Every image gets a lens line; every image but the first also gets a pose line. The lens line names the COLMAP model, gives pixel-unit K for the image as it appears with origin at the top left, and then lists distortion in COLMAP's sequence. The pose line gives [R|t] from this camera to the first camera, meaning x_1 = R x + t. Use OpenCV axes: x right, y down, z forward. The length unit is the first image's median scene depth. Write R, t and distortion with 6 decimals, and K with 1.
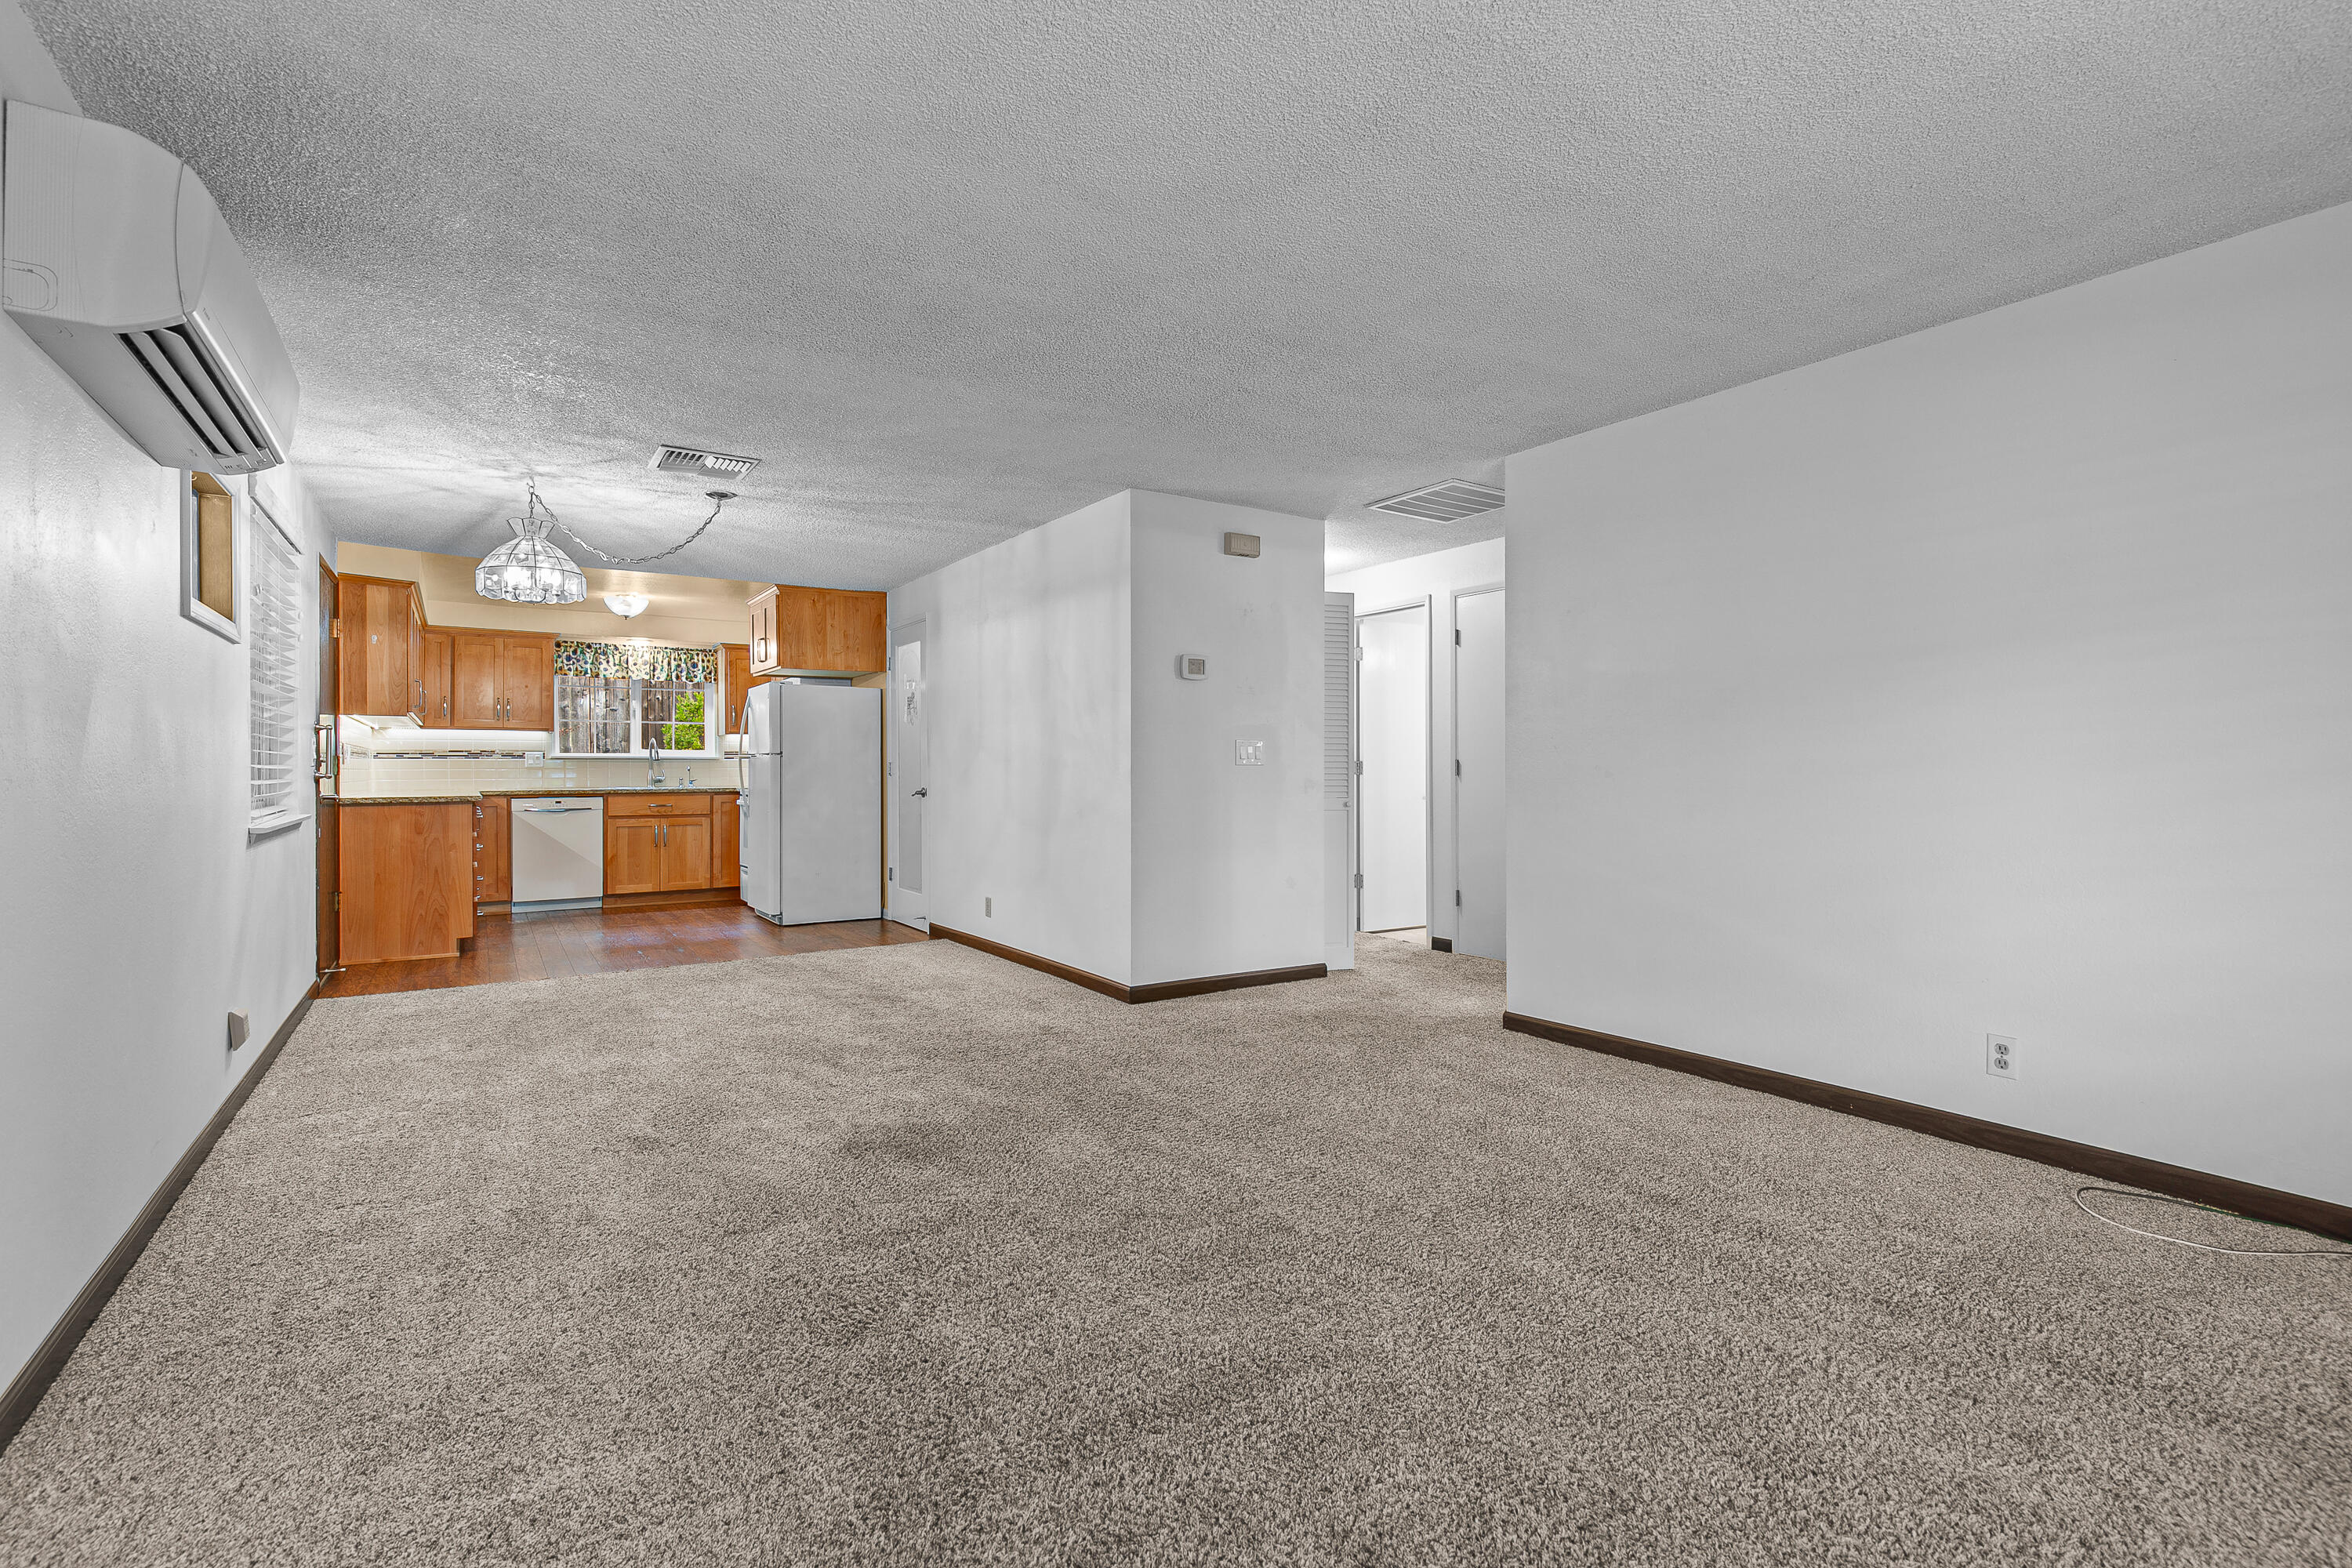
lens RADIAL K [[1069.1, 0, 1187.6], [0, 1069.1, 774.7], [0, 0, 1]] dist [0.001723, -0.000485]
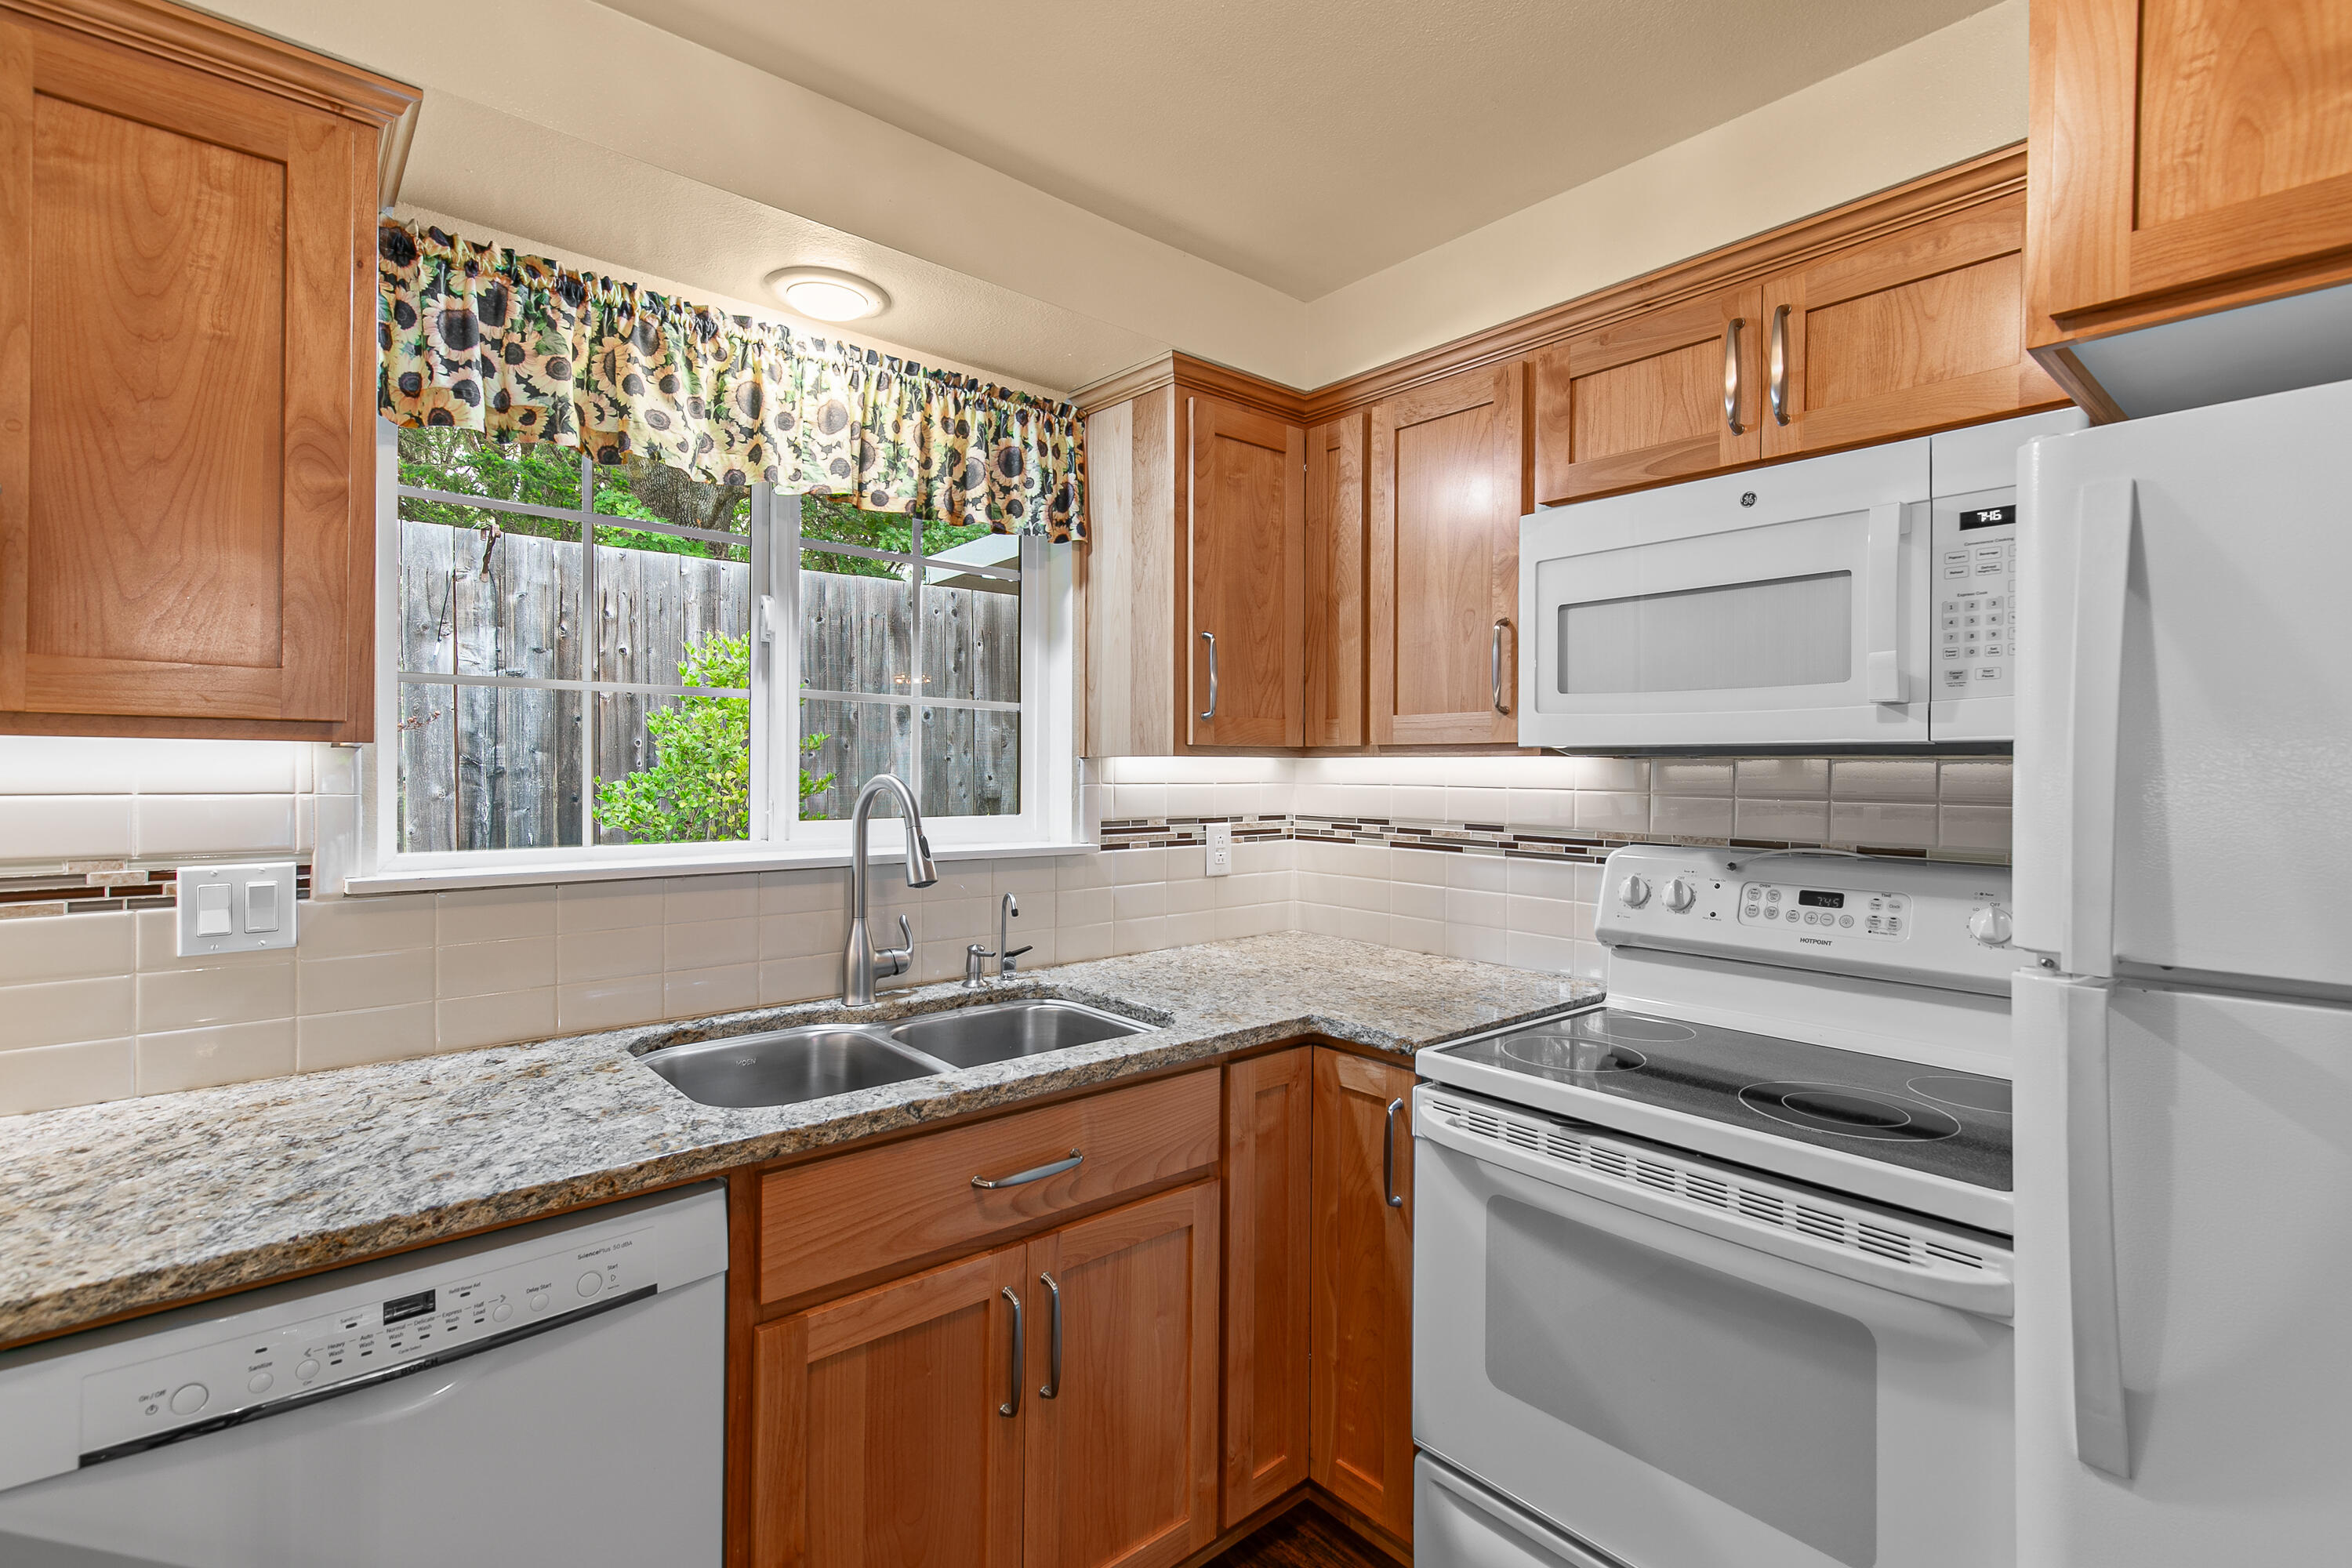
lens RADIAL K [[1069.1, 0, 1187.6], [0, 1069.1, 774.7], [0, 0, 1]] dist [0.001723, -0.000485]
pose [[0.991863, 0.008057, 0.127057, -0.485891], [-0.008319, 0.999964, 0.001528, -0.036038], [-0.127040, -0.002572, 0.991894, 0.816437]]
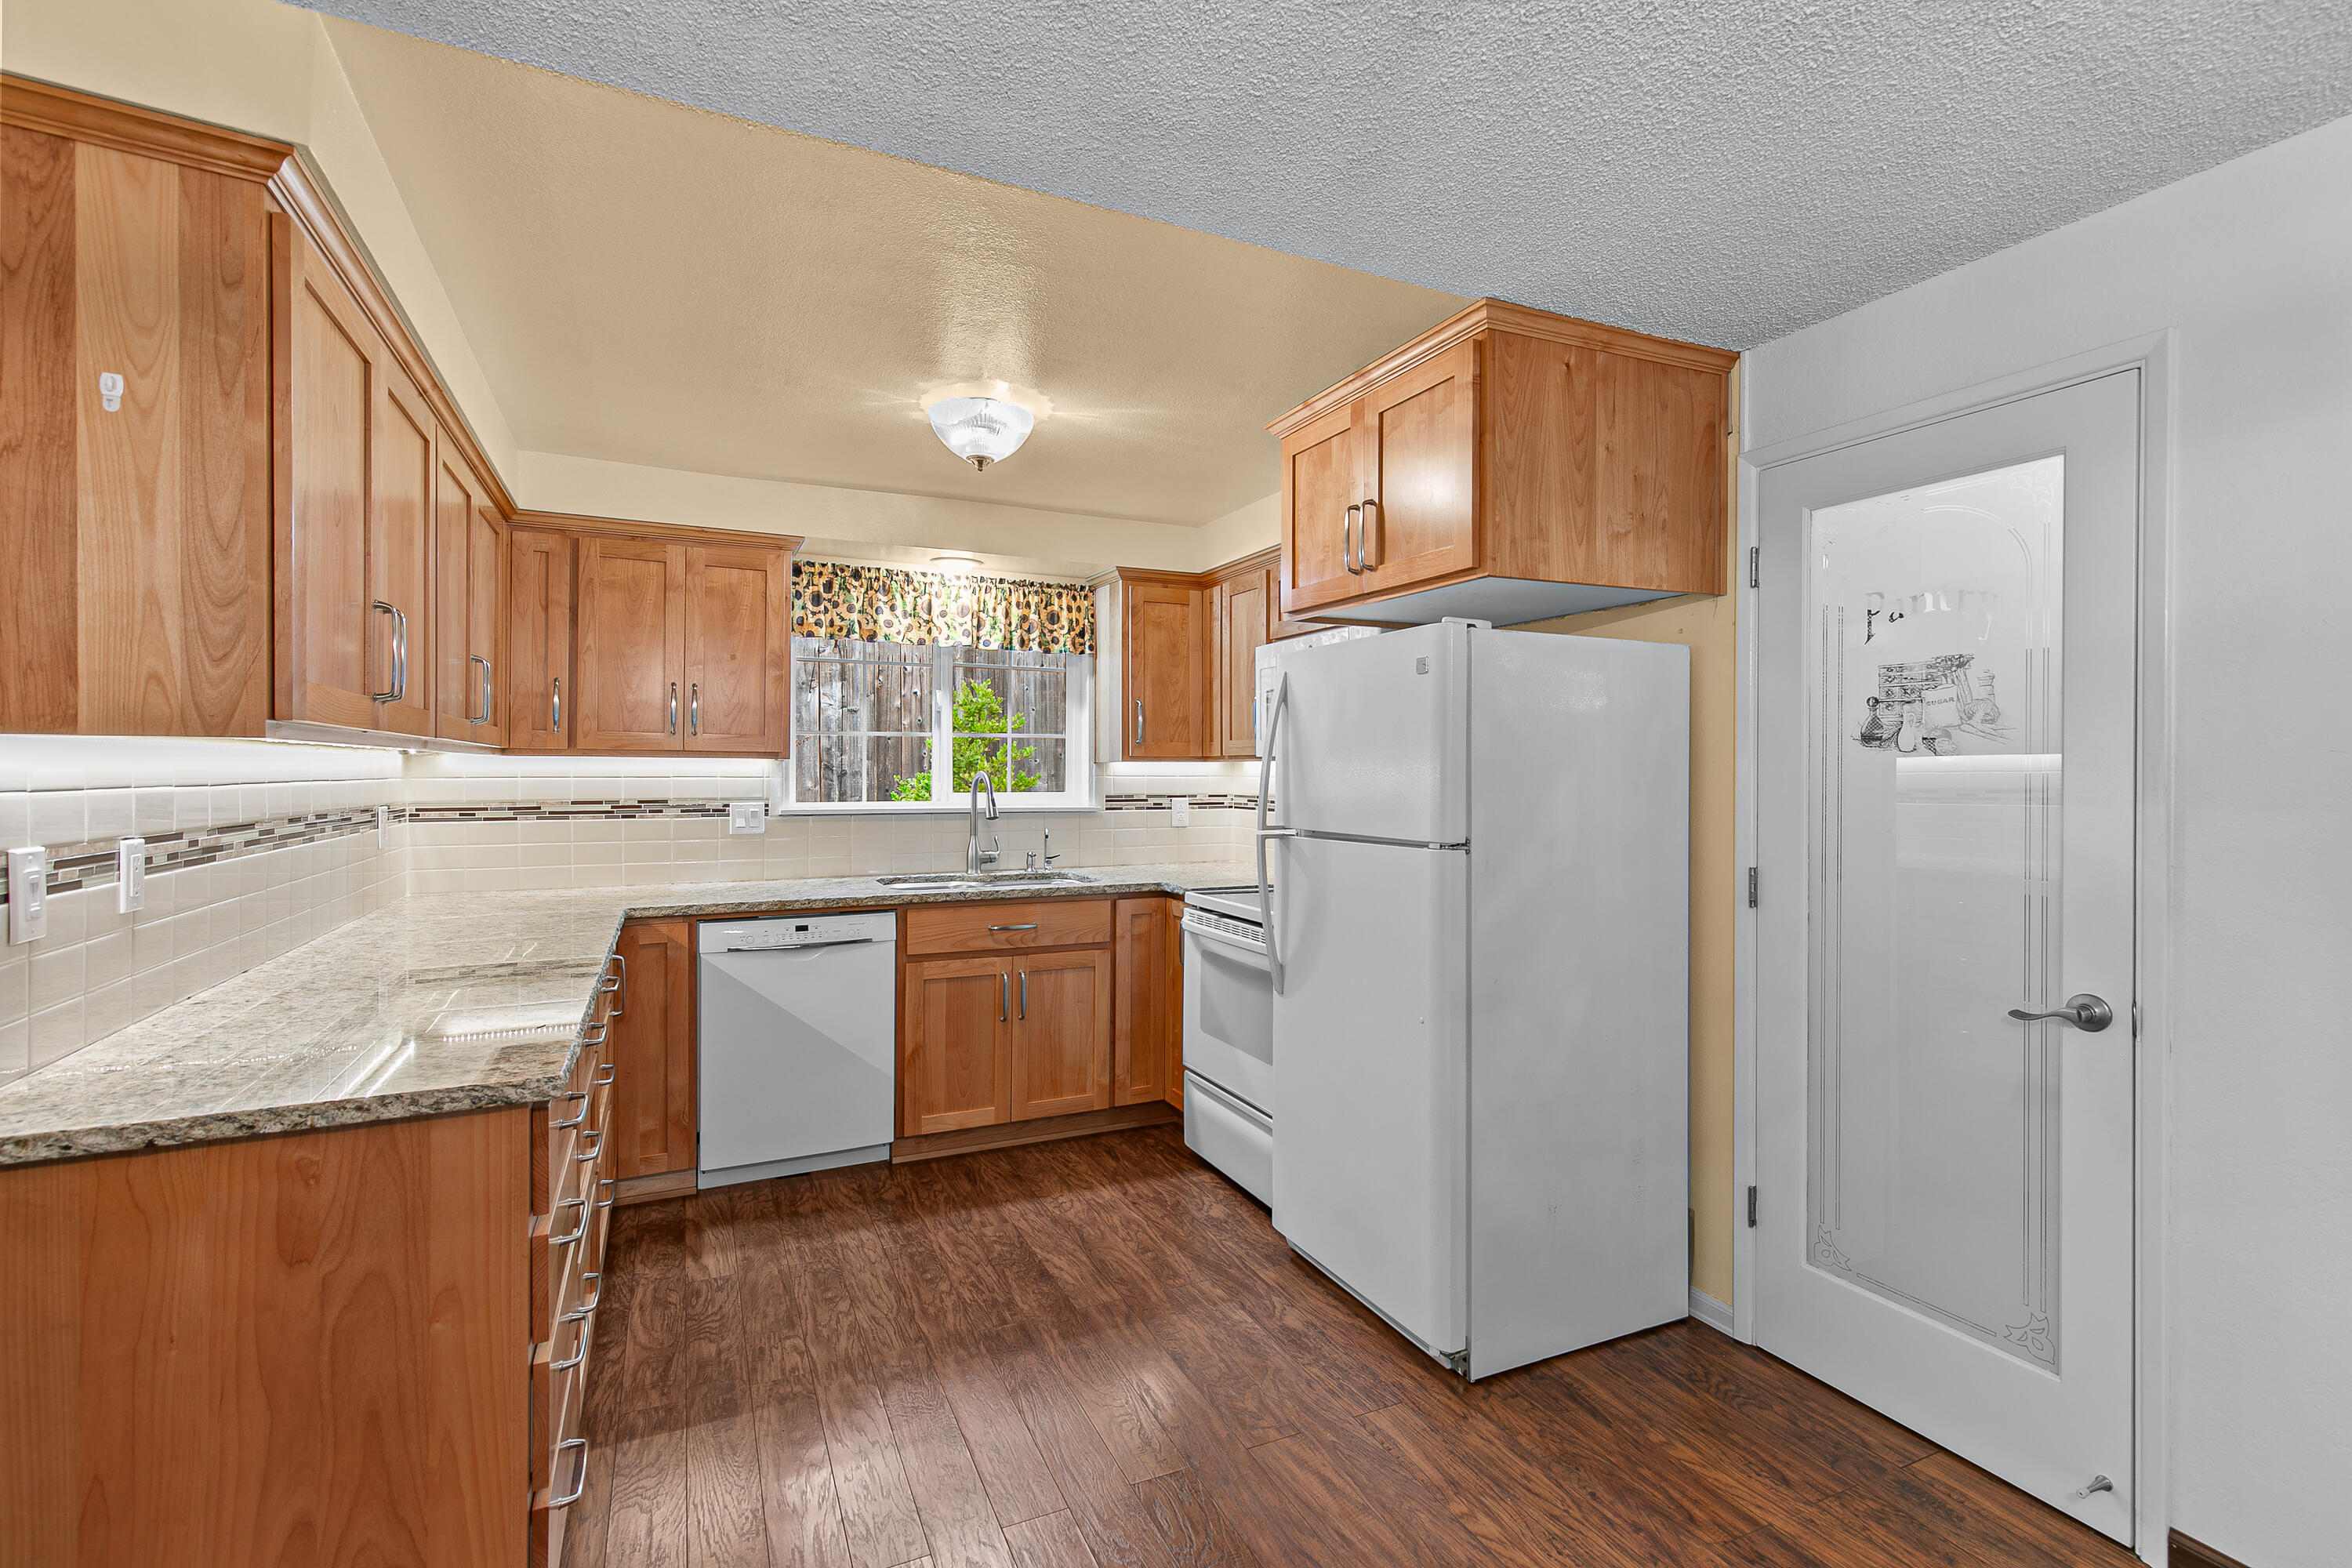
lens RADIAL K [[1069.1, 0, 1187.6], [0, 1069.1, 774.7], [0, 0, 1]] dist [0.001723, -0.000485]
pose [[0.989493, 0.006533, -0.144435, -0.355880], [-0.006558, 0.999978, 0.000303, -0.034187], [0.144434, 0.000648, 0.989514, 0.570306]]
